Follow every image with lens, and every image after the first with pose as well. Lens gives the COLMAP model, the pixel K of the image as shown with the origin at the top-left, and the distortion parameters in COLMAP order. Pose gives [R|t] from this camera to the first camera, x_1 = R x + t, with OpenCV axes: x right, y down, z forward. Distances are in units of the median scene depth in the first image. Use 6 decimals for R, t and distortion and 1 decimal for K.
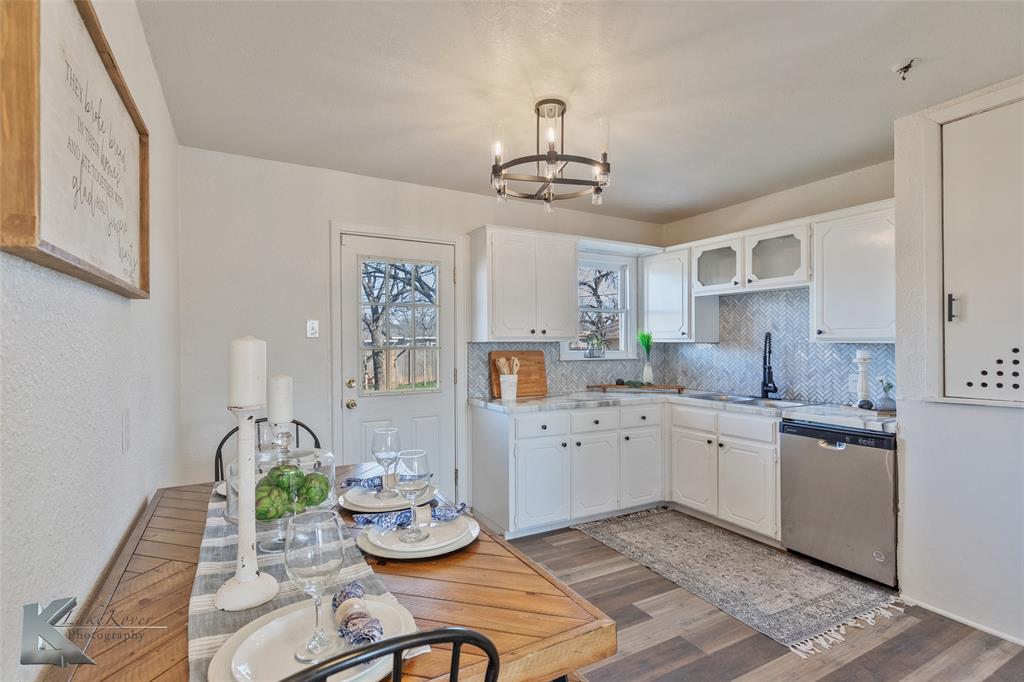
lens RADIAL K [[500.2, 0, 507.8], [0, 500.2, 347.3], [0, 0, 1]] dist [-0.001201, 0.000086]
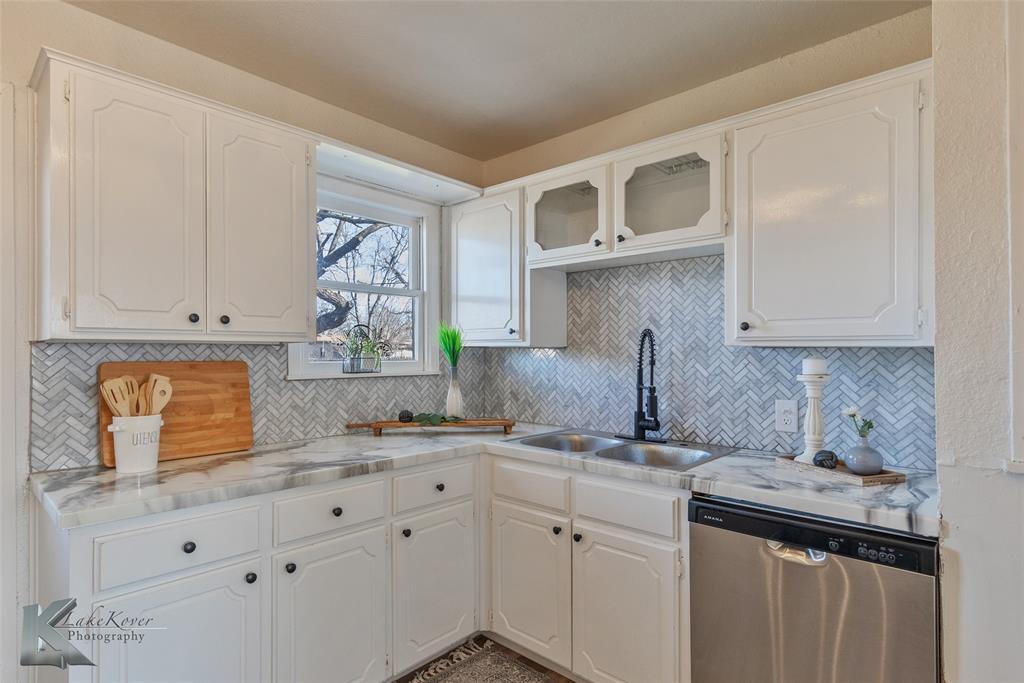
lens RADIAL K [[529.7, 0, 511.4], [0, 529.7, 351.7], [0, 0, 1]] dist [0.006550, 0.000172]
pose [[0.946182, 0.004263, 0.323607, 0.163306], [-0.001020, 0.999948, -0.010192, 0.003006], [-0.323634, 0.009314, 0.946137, 0.451360]]
